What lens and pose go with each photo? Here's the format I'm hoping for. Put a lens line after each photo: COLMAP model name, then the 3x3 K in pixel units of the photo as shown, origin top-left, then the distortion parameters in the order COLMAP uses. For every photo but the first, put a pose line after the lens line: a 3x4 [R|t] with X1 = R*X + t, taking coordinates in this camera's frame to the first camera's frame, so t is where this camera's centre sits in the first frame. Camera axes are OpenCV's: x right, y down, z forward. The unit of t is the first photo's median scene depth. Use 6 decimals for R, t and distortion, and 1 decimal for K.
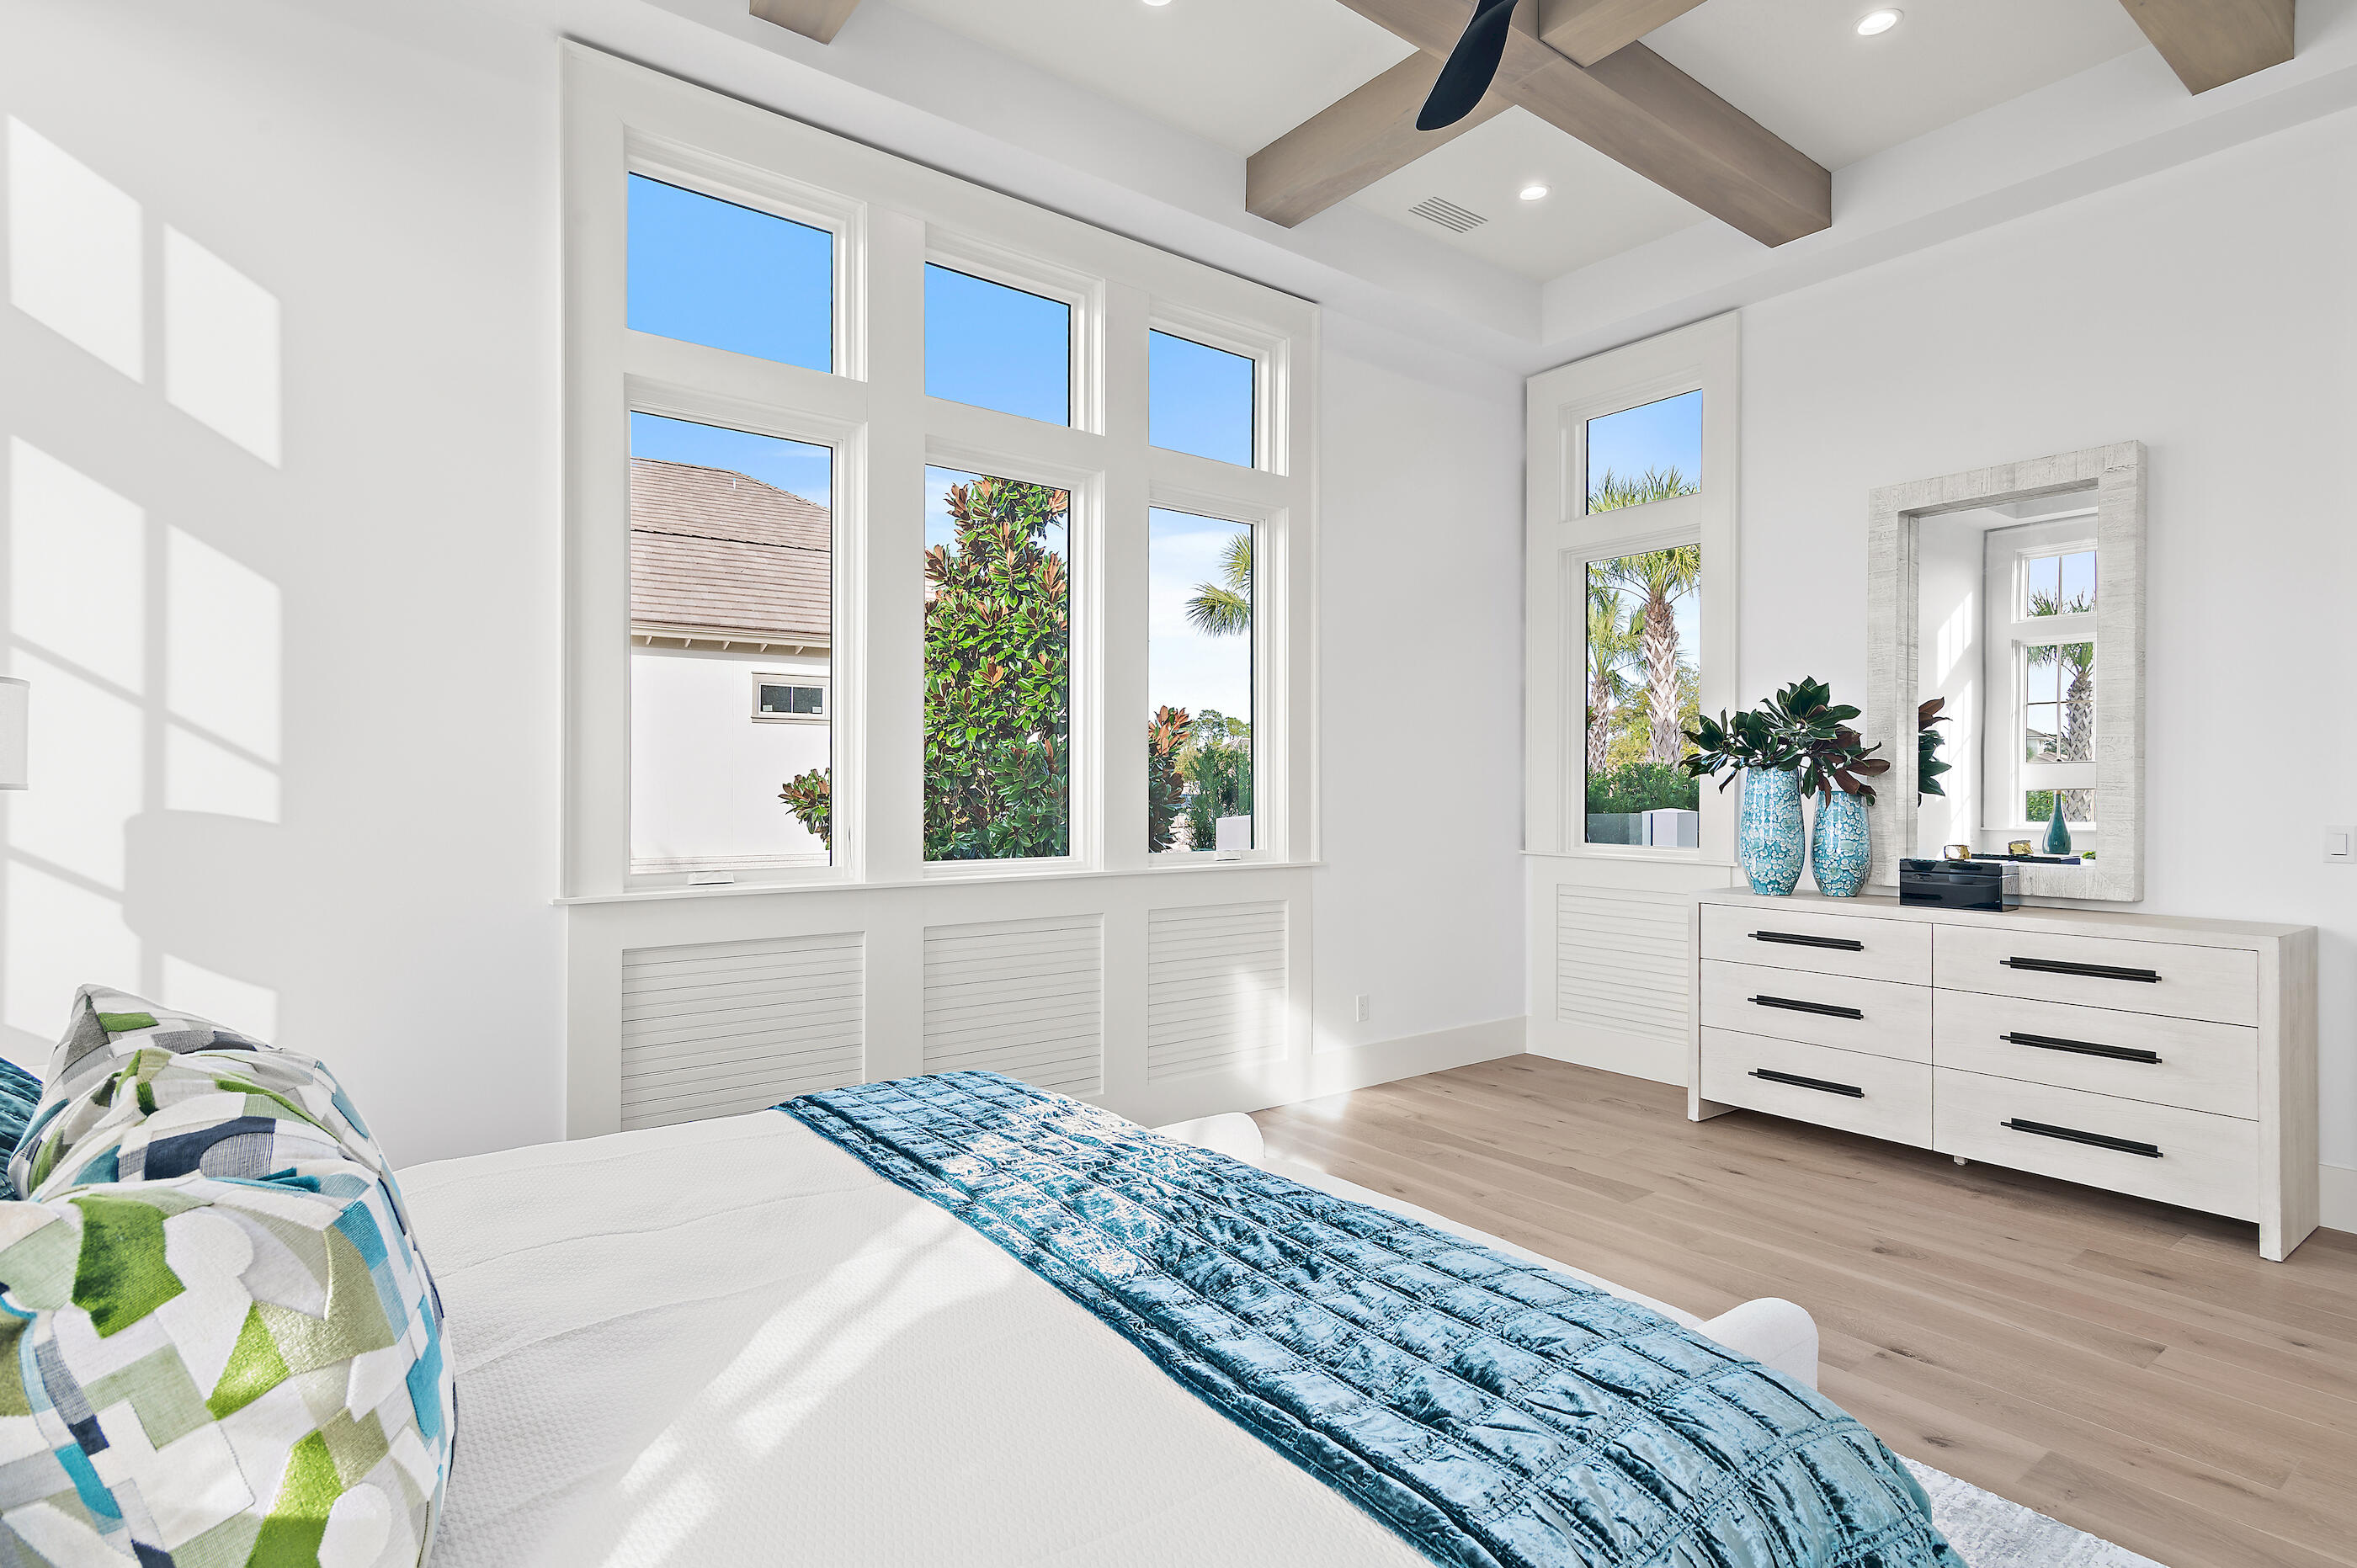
lens RADIAL K [[1171.9, 0, 1187.8], [0, 1171.9, 781.2], [0, 0, 1]] dist [0.008439, 0.000910]
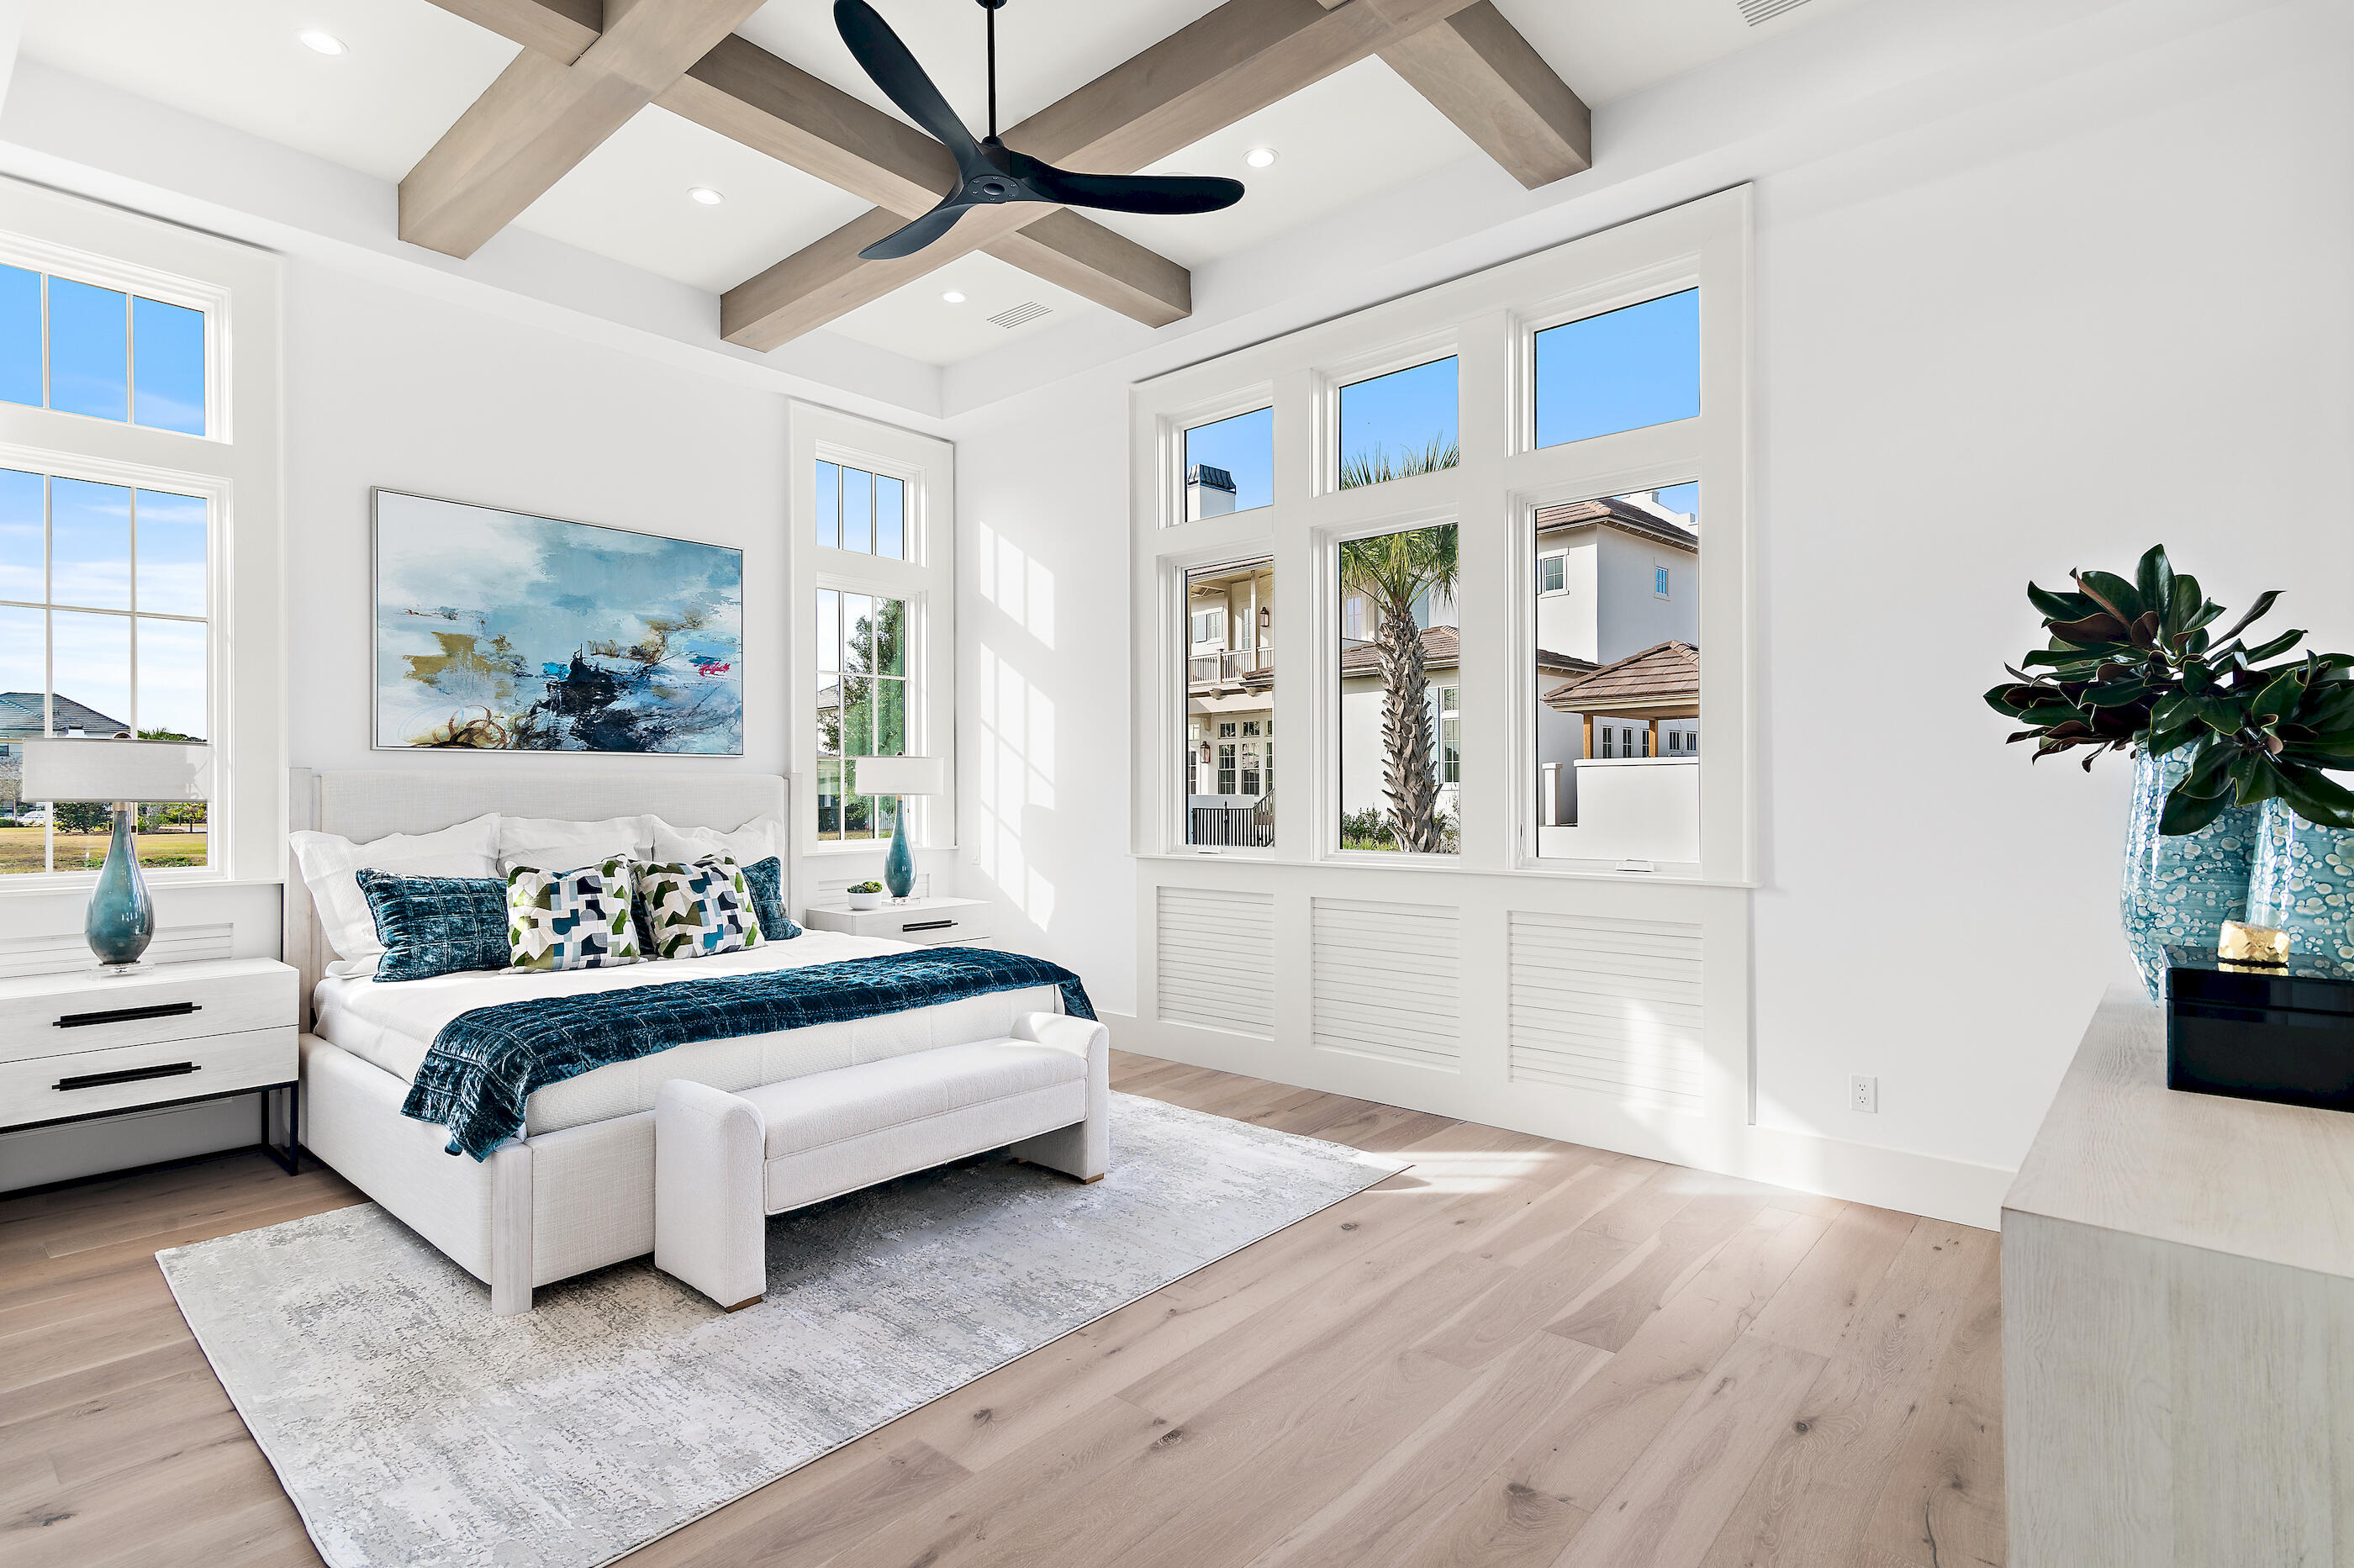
lens RADIAL K [[1170.5, 0, 1176.0], [0, 1170.5, 789.9], [0, 0, 1]] dist [0.008439, 0.000910]
pose [[0.182772, -0.007904, -0.983124, 1.218576], [0.010008, 0.999931, -0.006179, 0.010522], [0.983104, -0.008709, 0.182839, 0.704491]]
